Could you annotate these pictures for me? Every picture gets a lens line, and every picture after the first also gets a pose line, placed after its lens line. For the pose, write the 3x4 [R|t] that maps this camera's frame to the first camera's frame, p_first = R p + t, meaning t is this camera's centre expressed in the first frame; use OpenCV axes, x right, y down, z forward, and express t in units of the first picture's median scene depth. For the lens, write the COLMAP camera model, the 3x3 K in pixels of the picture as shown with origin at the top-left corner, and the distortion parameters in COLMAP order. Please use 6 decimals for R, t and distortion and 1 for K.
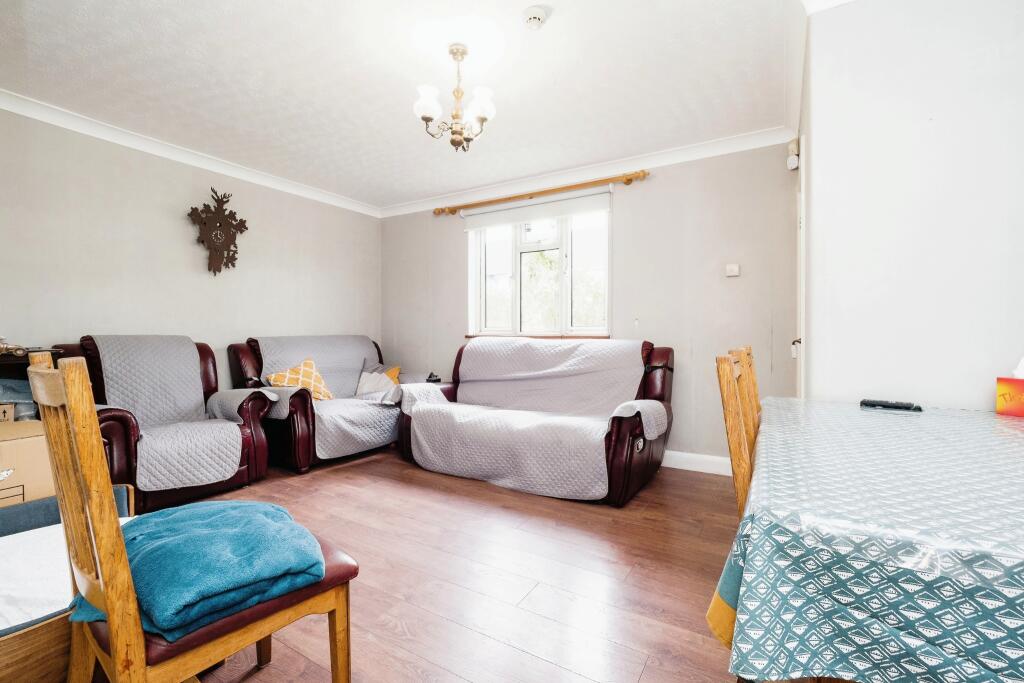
lens RADIAL K [[444.2, 0, 509.4], [0, 444.2, 343.9], [0, 0, 1]] dist [-0.002764, -0.000895]
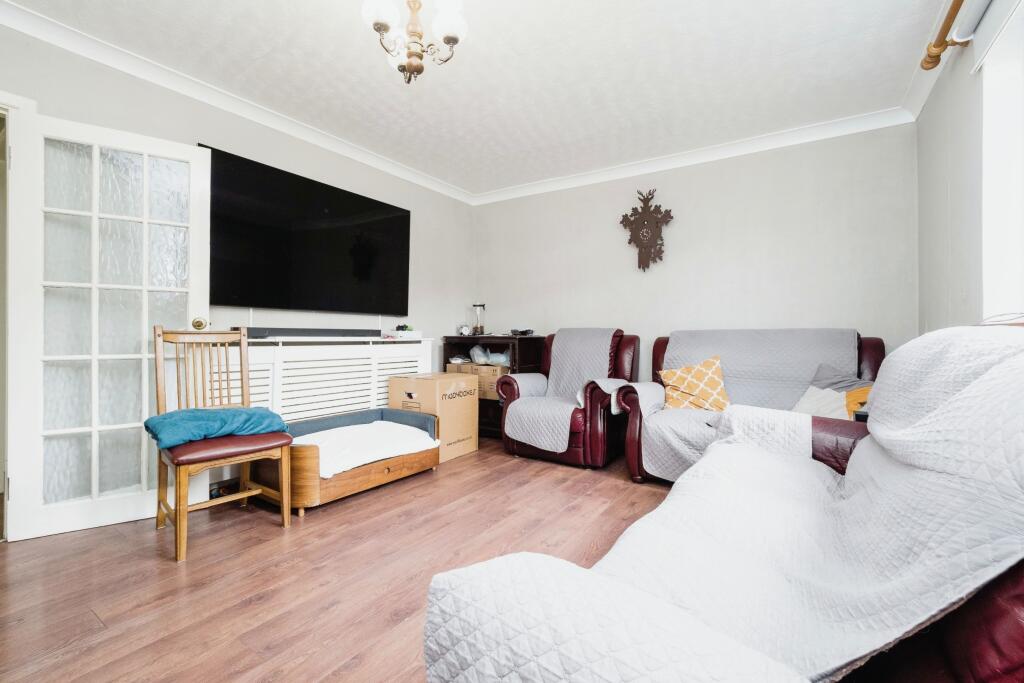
lens RADIAL K [[435.9, 0, 513.7], [0, 435.9, 335.5], [0, 0, 1]] dist [-0.001258, -0.000193]
pose [[-0.024713, 0.014514, -0.999589, 0.398429], [-0.028104, 0.999489, 0.015207, -0.008897], [0.999299, 0.028468, -0.024293, 0.737570]]
